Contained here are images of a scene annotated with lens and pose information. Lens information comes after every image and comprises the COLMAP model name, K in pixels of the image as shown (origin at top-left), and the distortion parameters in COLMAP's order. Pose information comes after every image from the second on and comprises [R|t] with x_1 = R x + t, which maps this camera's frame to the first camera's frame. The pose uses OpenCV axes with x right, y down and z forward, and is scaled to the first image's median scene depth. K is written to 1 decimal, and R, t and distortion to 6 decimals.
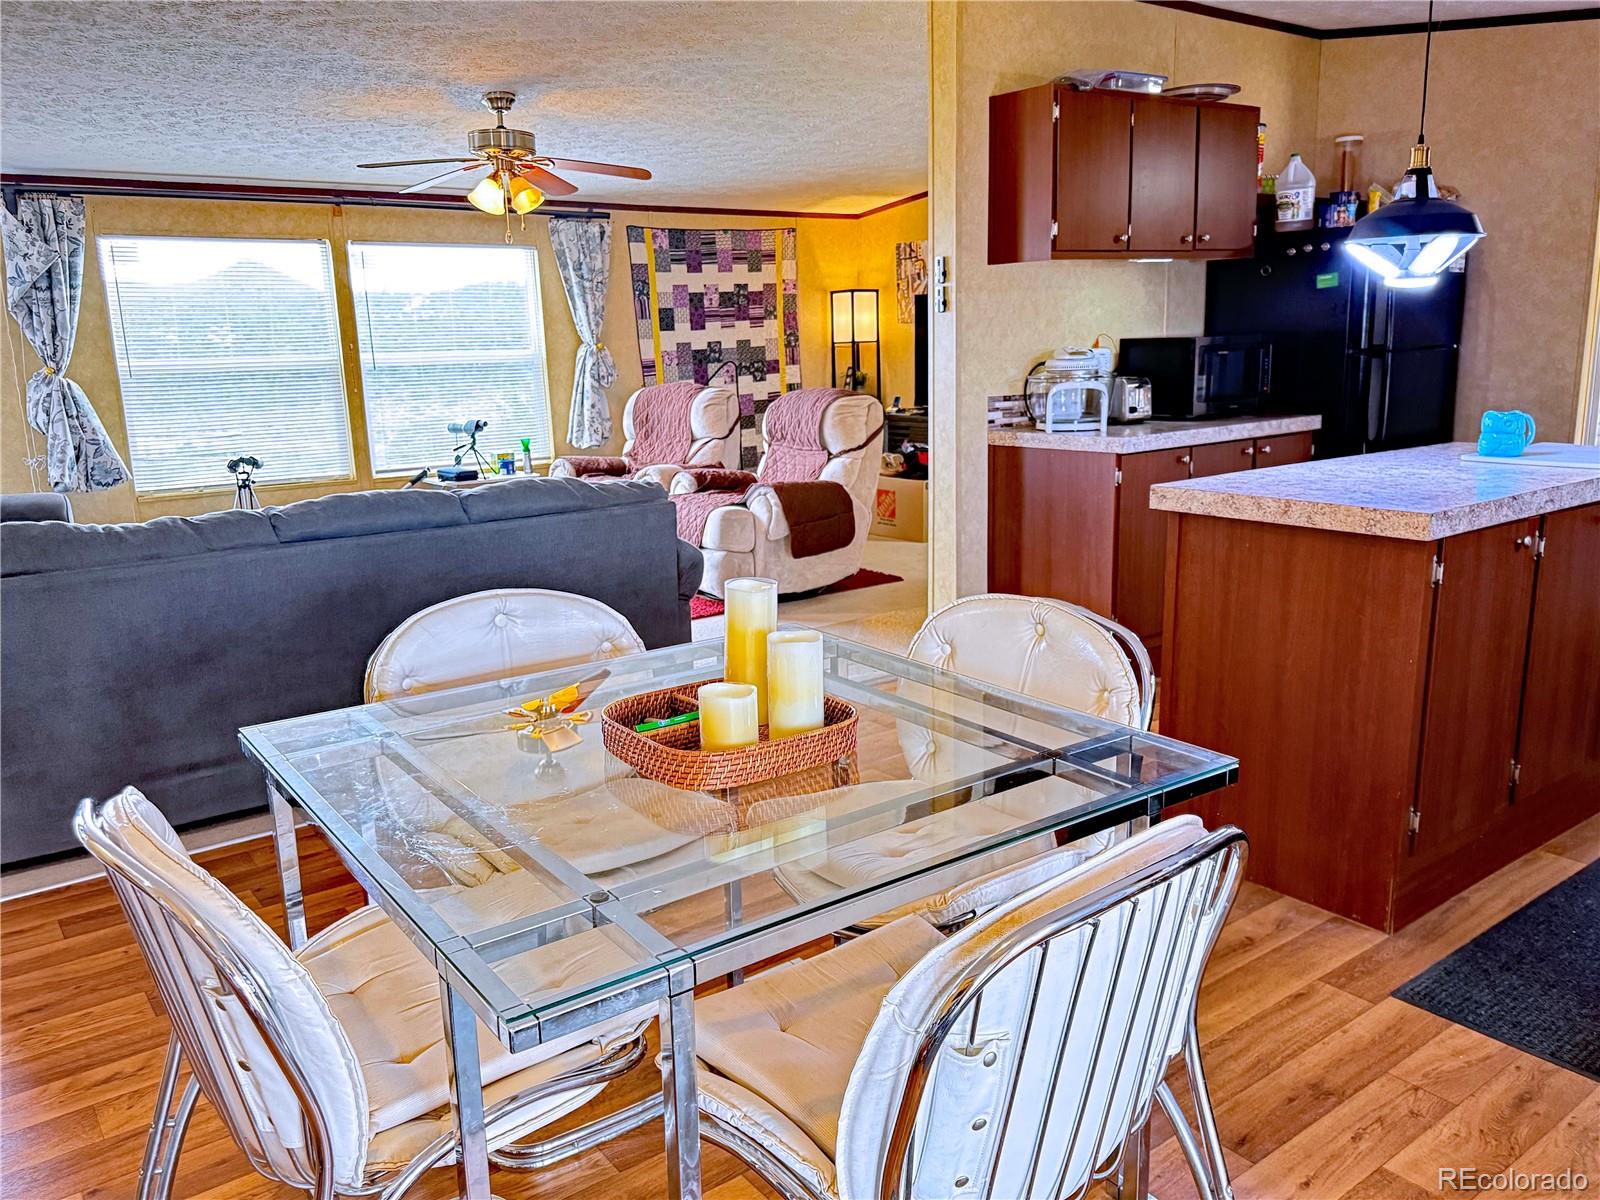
lens RADIAL K [[1165.9, 0, 800.0], [0, 1165.9, 600.0], [0, 0, 1]] dist [0.028184, -0.054466]
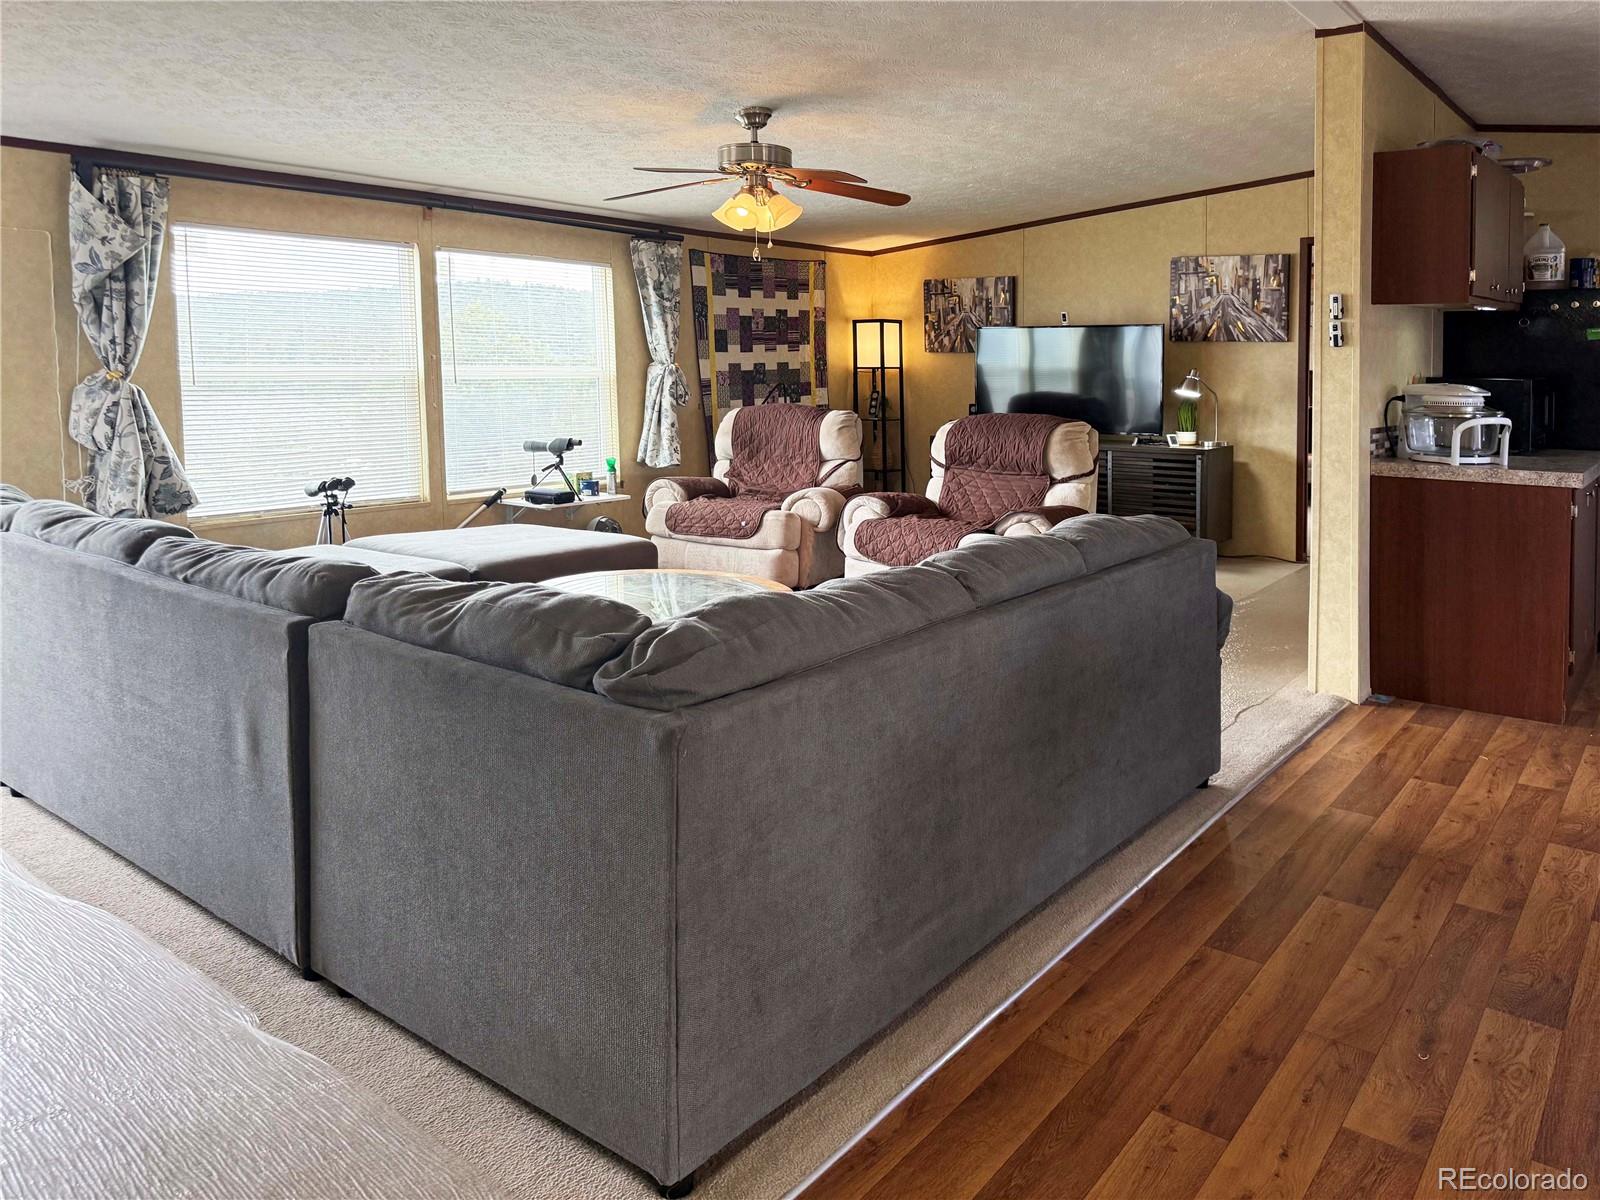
lens RADIAL K [[1047.0, 0, 797.6], [0, 1047.0, 437.9], [0, 0, 1]] dist [-0.004134, -0.003719]
pose [[0.964355, 0.012463, 0.264319, -0.305647], [0.026965, 0.989062, -0.145015, -0.025552], [-0.263235, 0.146973, 0.953471, 0.139735]]
